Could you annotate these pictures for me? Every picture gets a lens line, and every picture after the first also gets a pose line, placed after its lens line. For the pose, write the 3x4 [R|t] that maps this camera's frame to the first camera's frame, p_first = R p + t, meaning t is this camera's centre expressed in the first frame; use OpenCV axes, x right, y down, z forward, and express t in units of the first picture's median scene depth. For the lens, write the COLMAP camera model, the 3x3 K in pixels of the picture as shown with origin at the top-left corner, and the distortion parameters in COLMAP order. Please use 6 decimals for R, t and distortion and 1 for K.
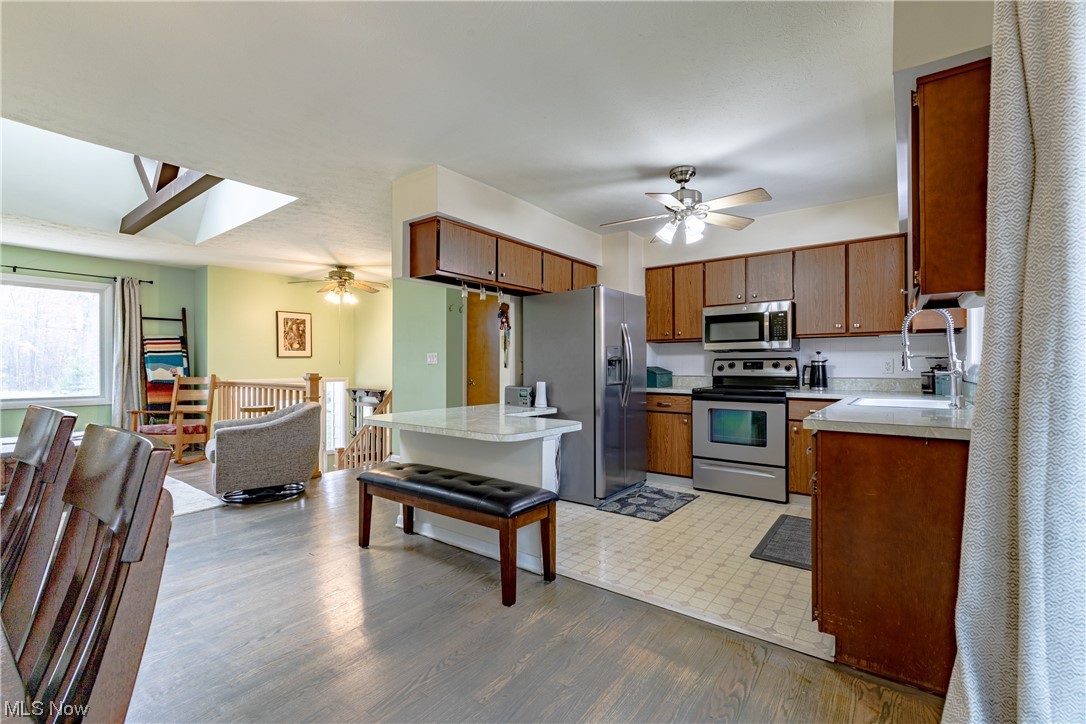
lens RADIAL K [[473.4, 0, 528.5], [0, 473.4, 363.5], [0, 0, 1]] dist [0.003132, -0.000704]
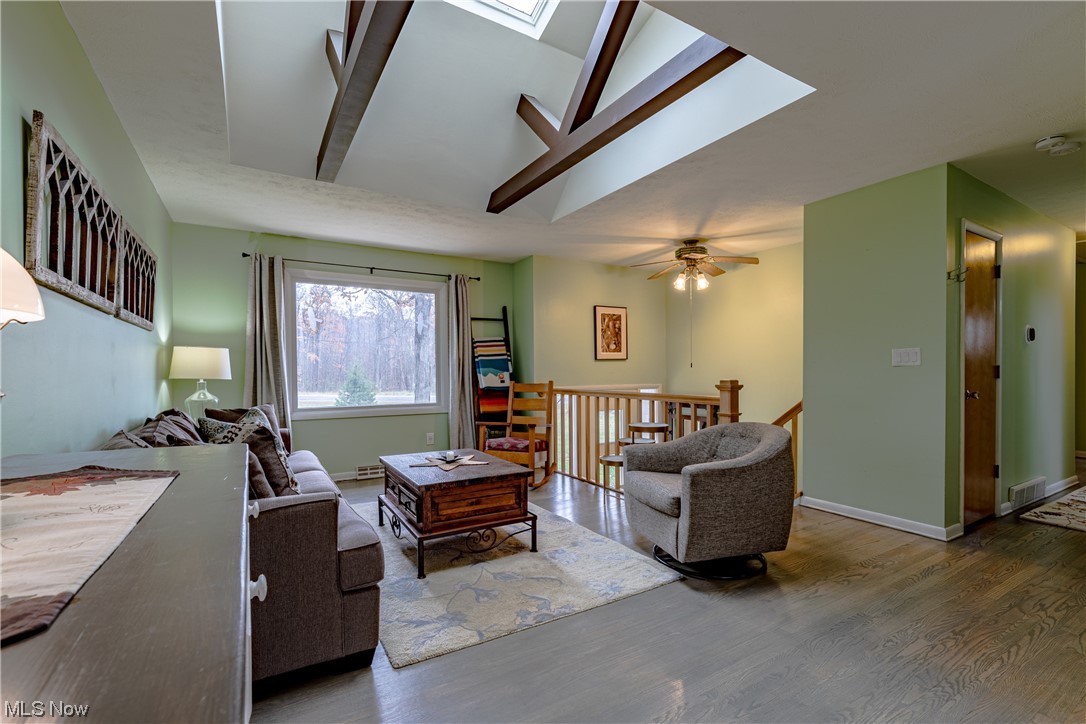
lens RADIAL K [[473.4, 0, 549.5], [0, 473.4, 368.6], [0, 0, 1]] dist [0.003132, -0.000704]
pose [[0.939130, -0.008680, -0.343453, -0.480717], [0.010194, 0.999945, 0.002603, -0.001031], [0.343411, -0.005946, 0.939166, 0.257958]]
